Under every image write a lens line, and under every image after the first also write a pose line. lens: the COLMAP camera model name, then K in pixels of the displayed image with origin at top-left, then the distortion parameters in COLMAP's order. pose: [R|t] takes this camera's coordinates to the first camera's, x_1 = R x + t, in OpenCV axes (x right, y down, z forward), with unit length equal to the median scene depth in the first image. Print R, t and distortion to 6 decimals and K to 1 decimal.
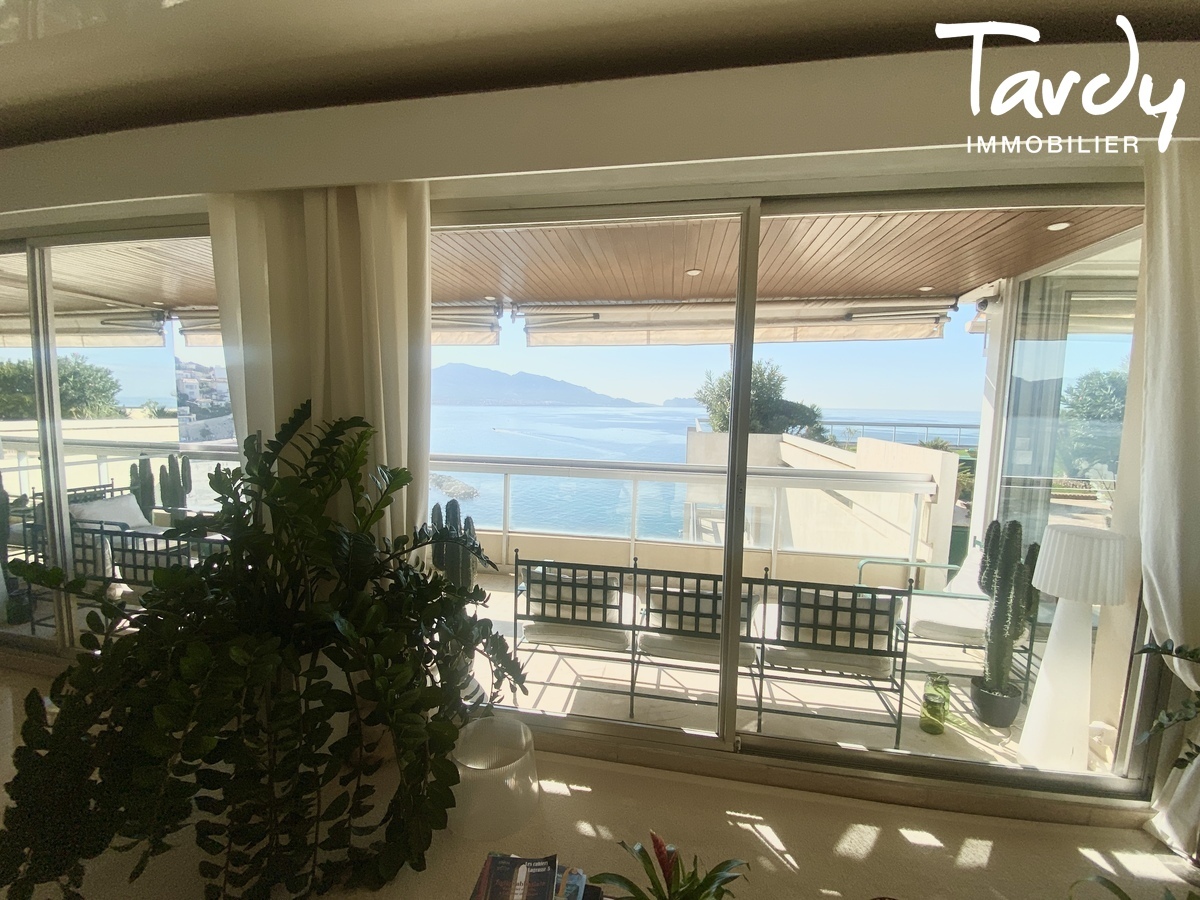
lens RADIAL K [[502.9, 0, 600.0], [0, 502.9, 450.0], [0, 0, 1]] dist [-0.000069, -0.013463]
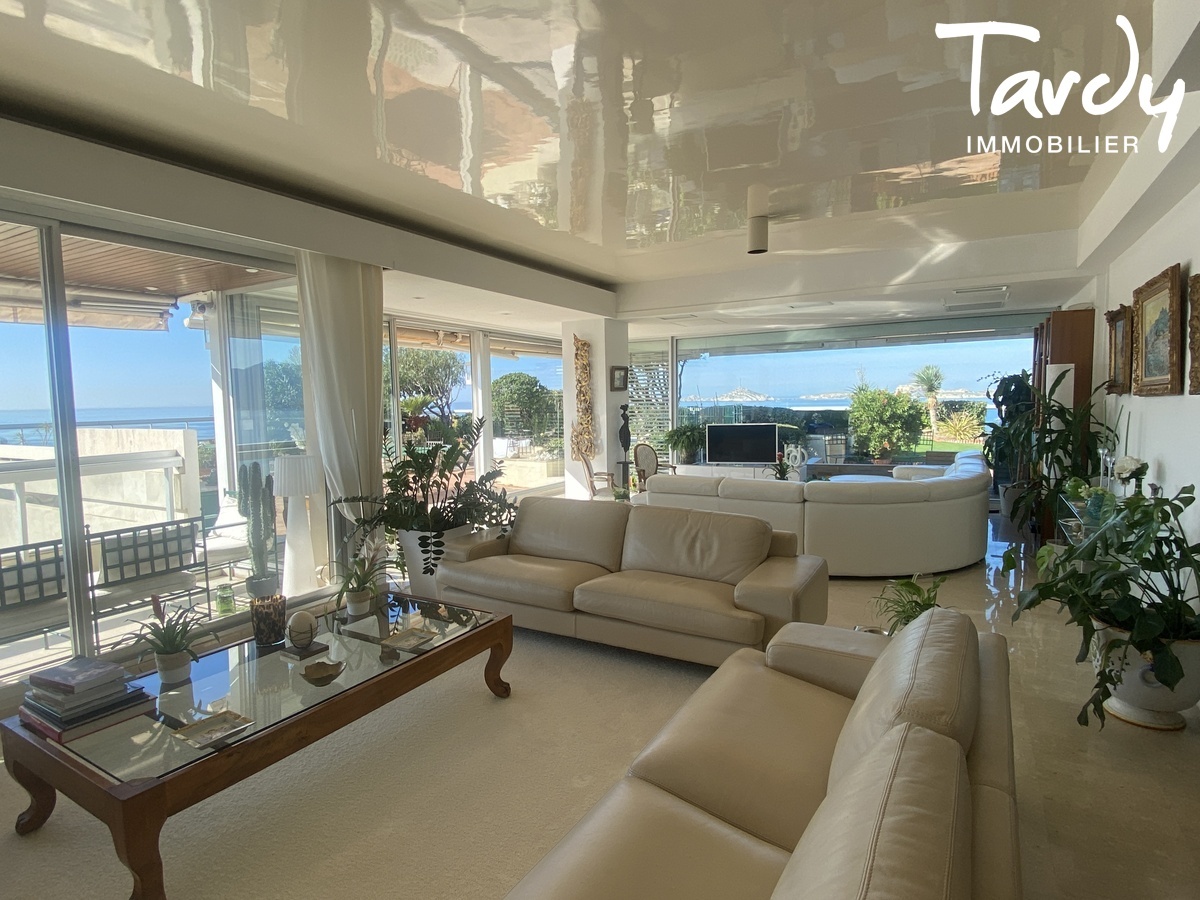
lens RADIAL K [[638.9, 0, 600.0], [0, 638.9, 450.0], [0, 0, 1]] dist [0.018677, -0.000247]
pose [[0.311982, -0.104069, 0.944371, -0.523306], [0.116227, 0.990698, 0.070777, 0.071795], [-0.942952, 0.087680, 0.321175, -0.470719]]
